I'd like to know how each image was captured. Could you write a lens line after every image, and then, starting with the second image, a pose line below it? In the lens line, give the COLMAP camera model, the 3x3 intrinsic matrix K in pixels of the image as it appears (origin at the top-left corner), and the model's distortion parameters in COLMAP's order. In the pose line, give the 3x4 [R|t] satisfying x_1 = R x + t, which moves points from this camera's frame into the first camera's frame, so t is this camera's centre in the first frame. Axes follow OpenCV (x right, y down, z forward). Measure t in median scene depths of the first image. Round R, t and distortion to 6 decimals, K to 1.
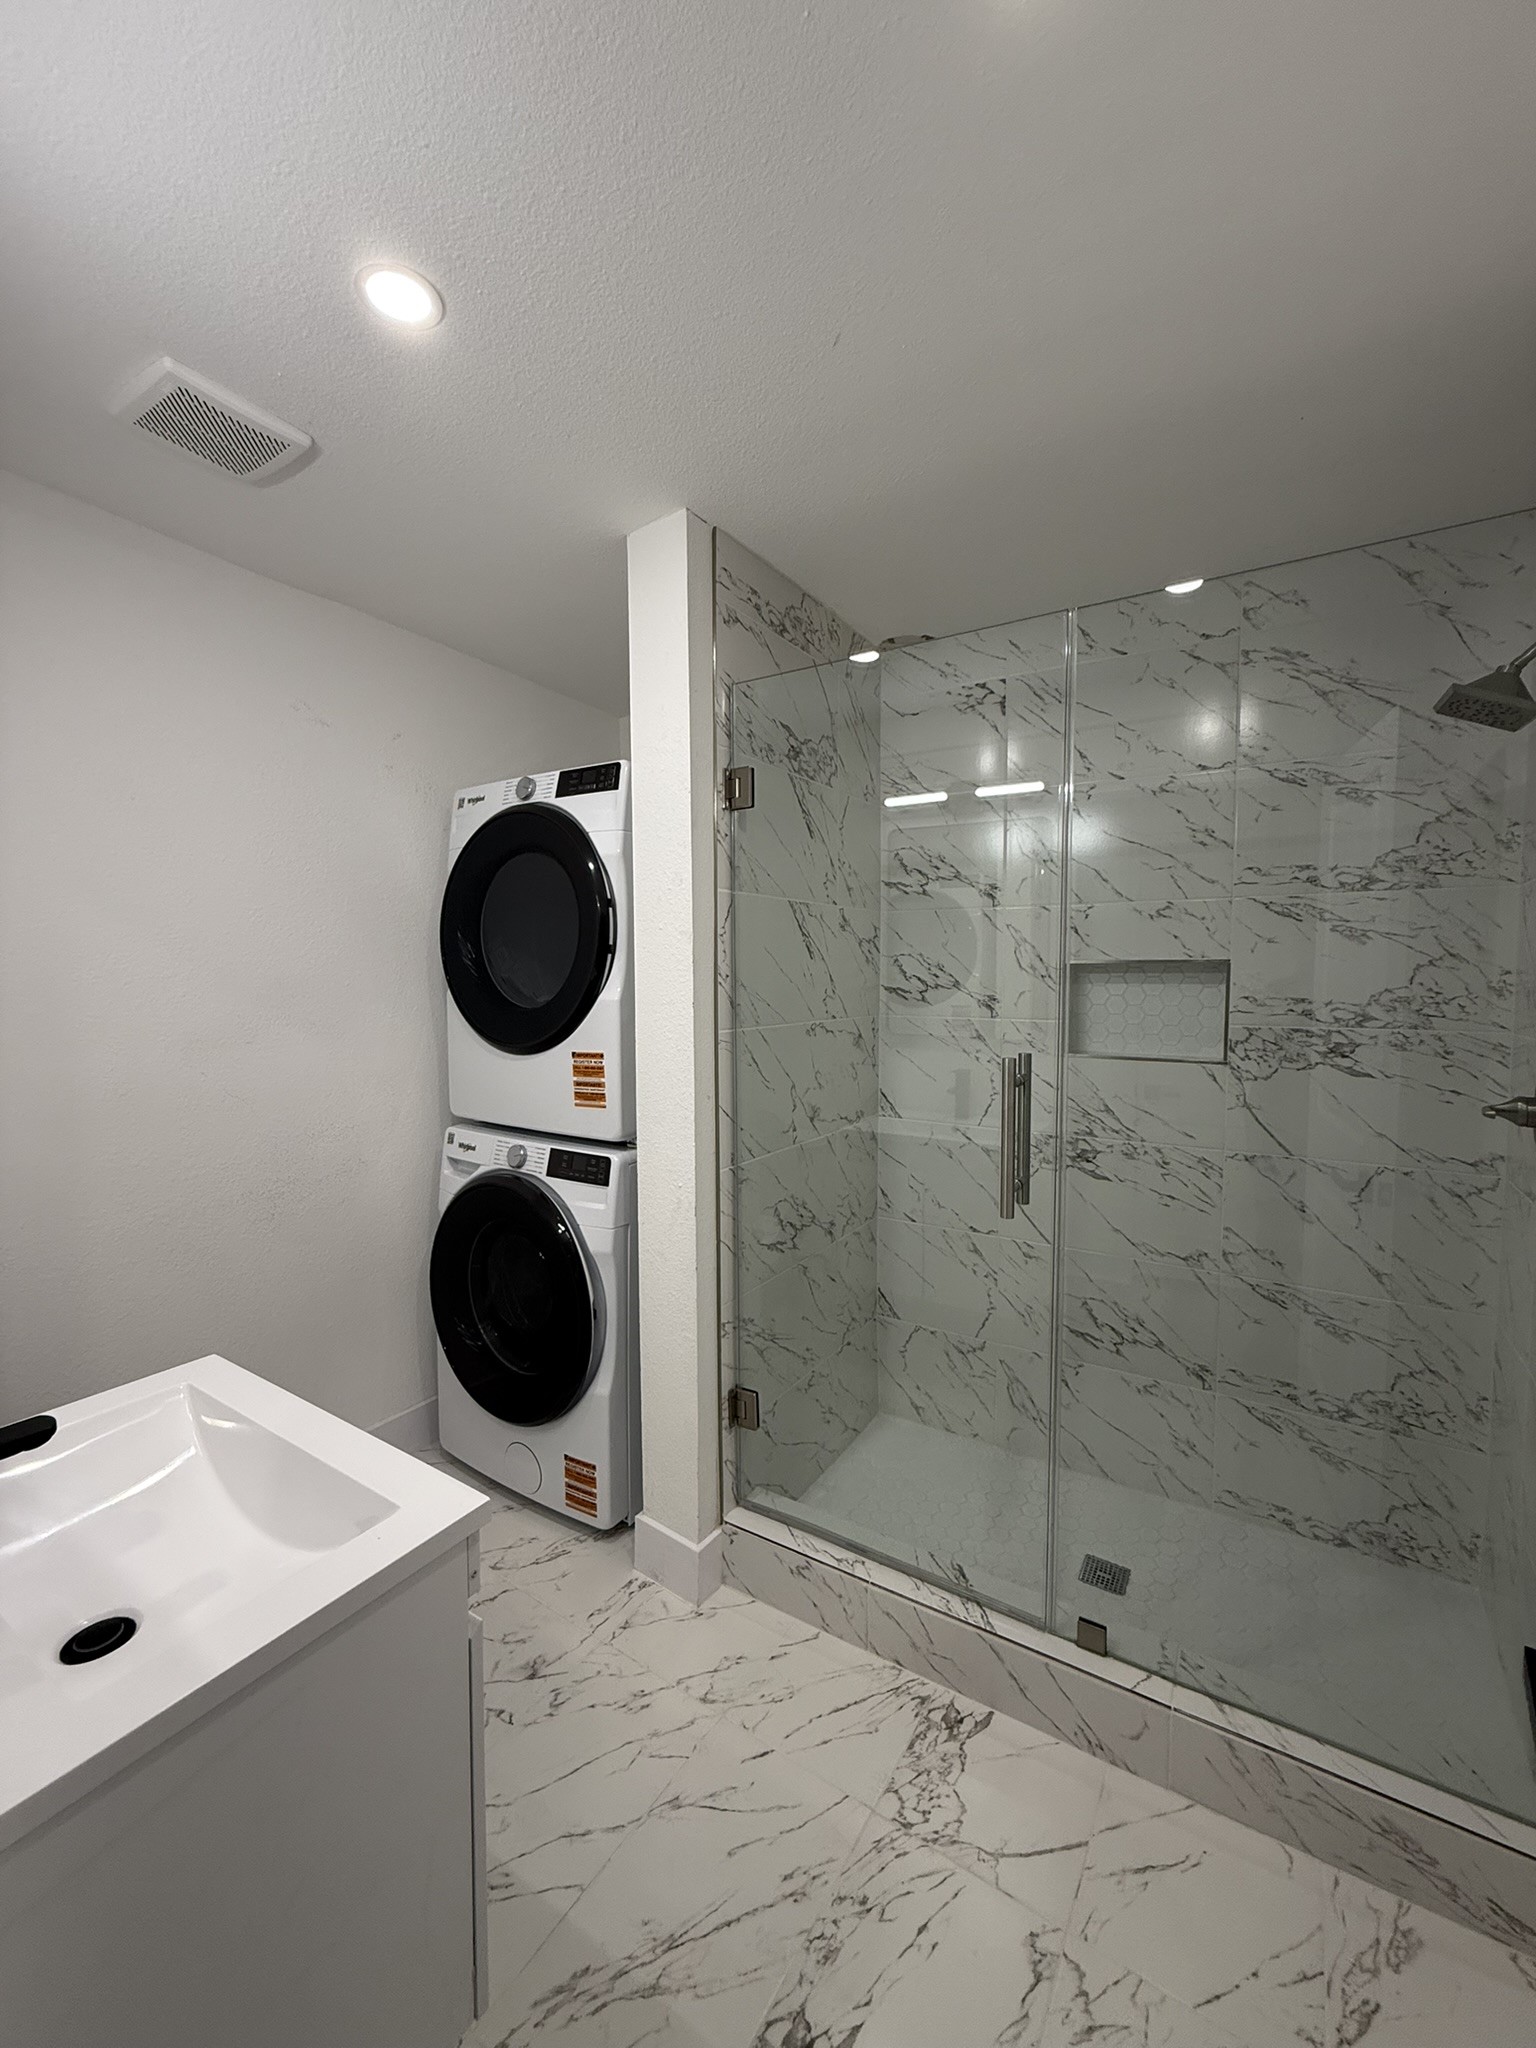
lens RADIAL K [[829.9, 0, 768.0], [0, 829.9, 1024.0], [0, 0, 1]] dist [-0.018092, 0.000060]
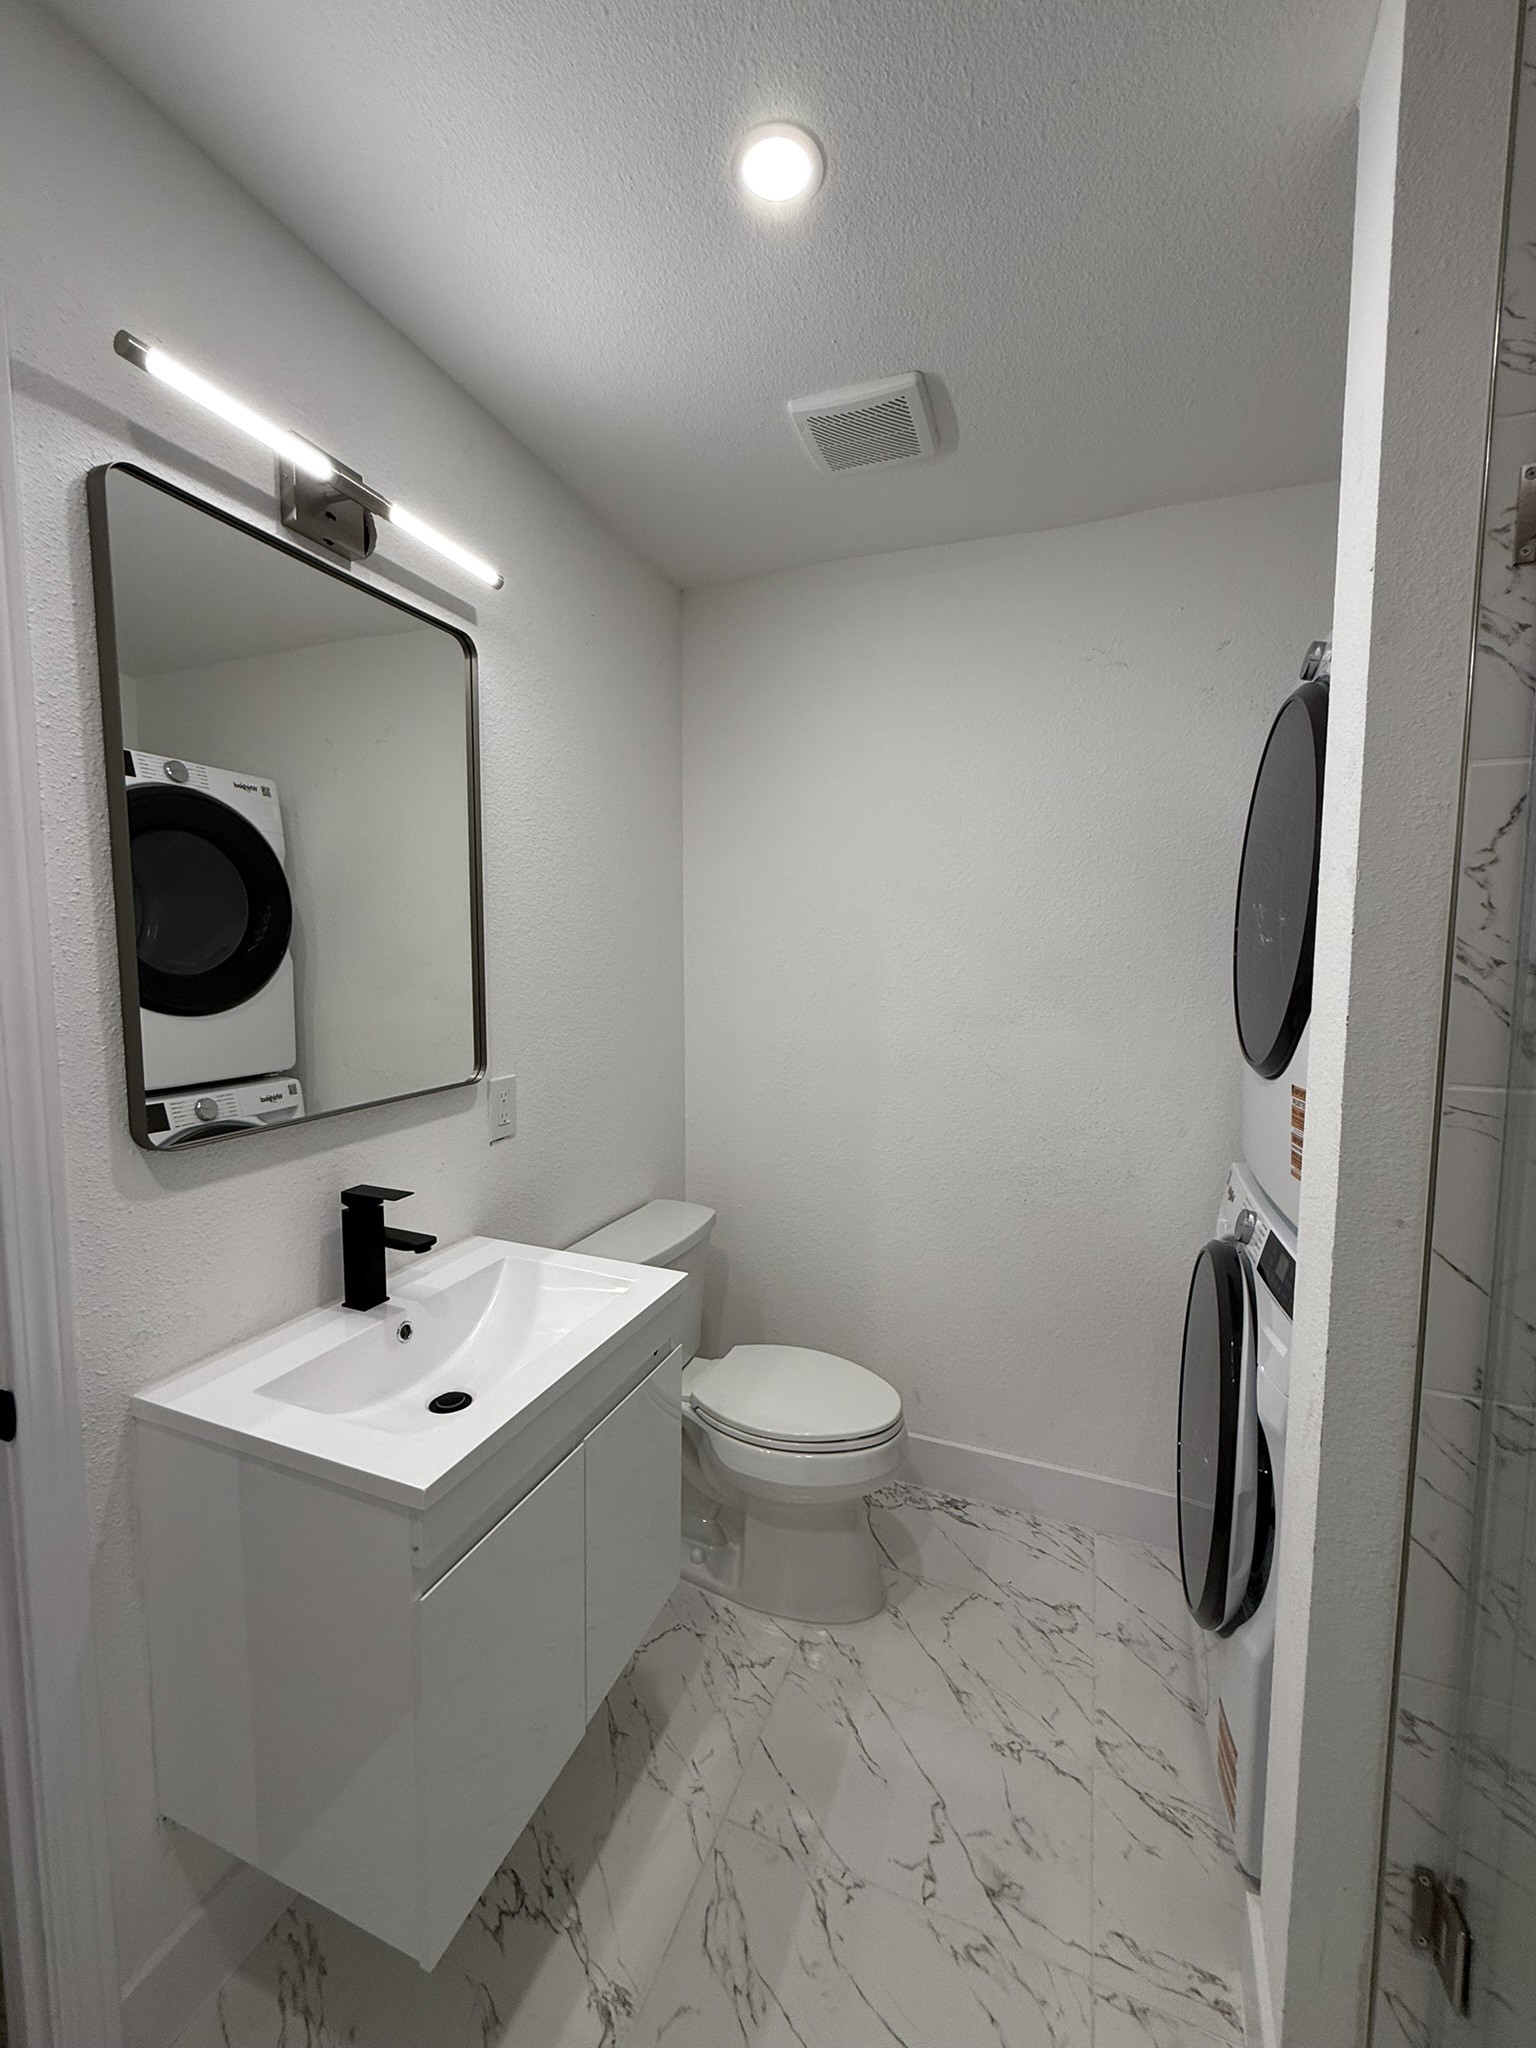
lens RADIAL K [[816.5, 0, 768.0], [0, 816.5, 1024.0], [0, 0, 1]] dist [-0.002971, -0.000030]
pose [[0.181124, 0.087554, -0.979555, 0.300188], [-0.066908, 0.994819, 0.076547, -0.033837], [0.981182, 0.051675, 0.186043, 0.557355]]
